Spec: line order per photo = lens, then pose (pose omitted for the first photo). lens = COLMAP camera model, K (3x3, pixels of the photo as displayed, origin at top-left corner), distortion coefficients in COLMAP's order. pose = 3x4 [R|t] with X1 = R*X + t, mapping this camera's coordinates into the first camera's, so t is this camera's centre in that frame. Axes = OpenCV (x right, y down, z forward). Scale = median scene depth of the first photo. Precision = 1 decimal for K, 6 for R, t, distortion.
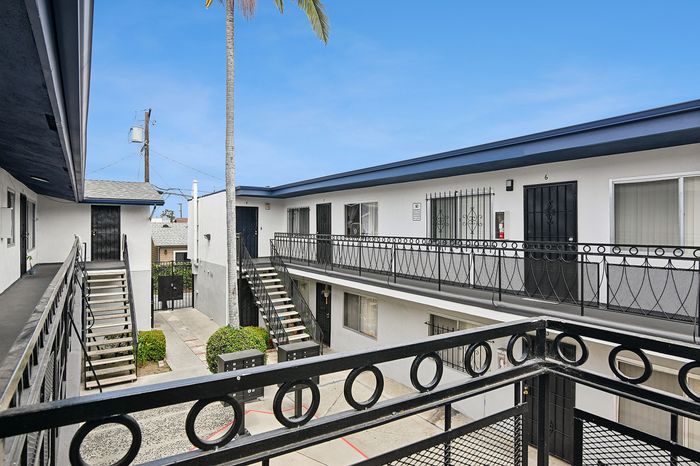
lens RADIAL K [[394.8, 0, 349.9], [0, 394.8, 229.1], [0, 0, 1]] dist [-0.008551, -0.000393]
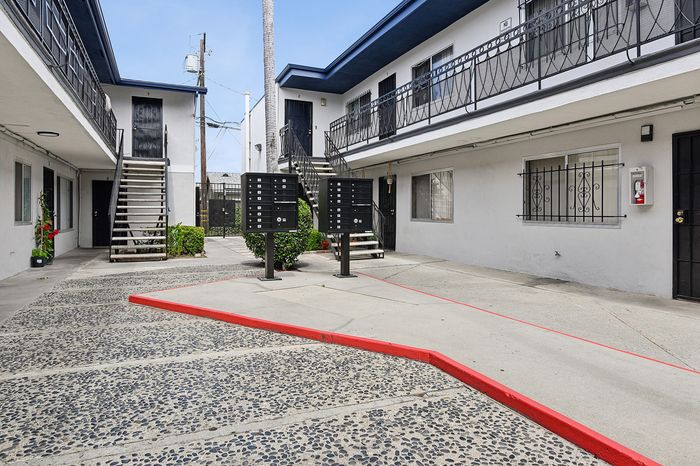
lens RADIAL K [[435.0, 0, 351.9], [0, 435.0, 211.9], [0, 0, 1]] dist [-0.001252, 0.000054]
pose [[0.984627, -0.004113, -0.174619, 0.019401], [0.003999, 0.999991, -0.001007, 0.230291], [0.174622, 0.000294, 0.984636, 0.107885]]
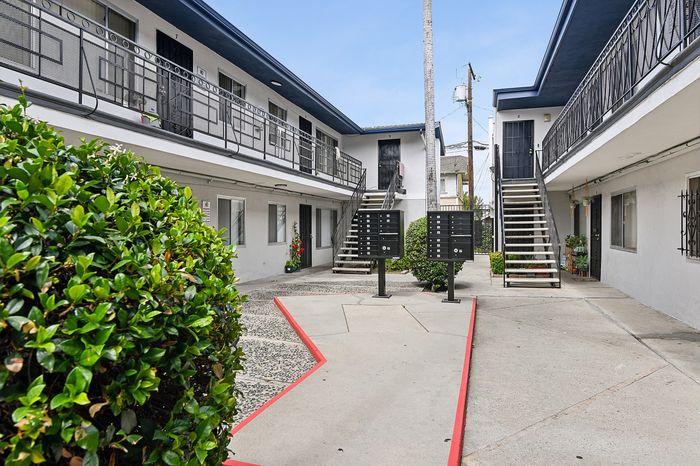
lens RADIAL K [[430.8, 0, 352.2], [0, 430.8, 230.5], [0, 0, 1]] dist [0.001309, -0.000168]
pose [[0.630283, 0.001049, -0.776365, 0.283816], [0.005821, 0.999965, 0.006077, 0.210282], [0.776343, -0.008350, 0.630255, 0.171701]]
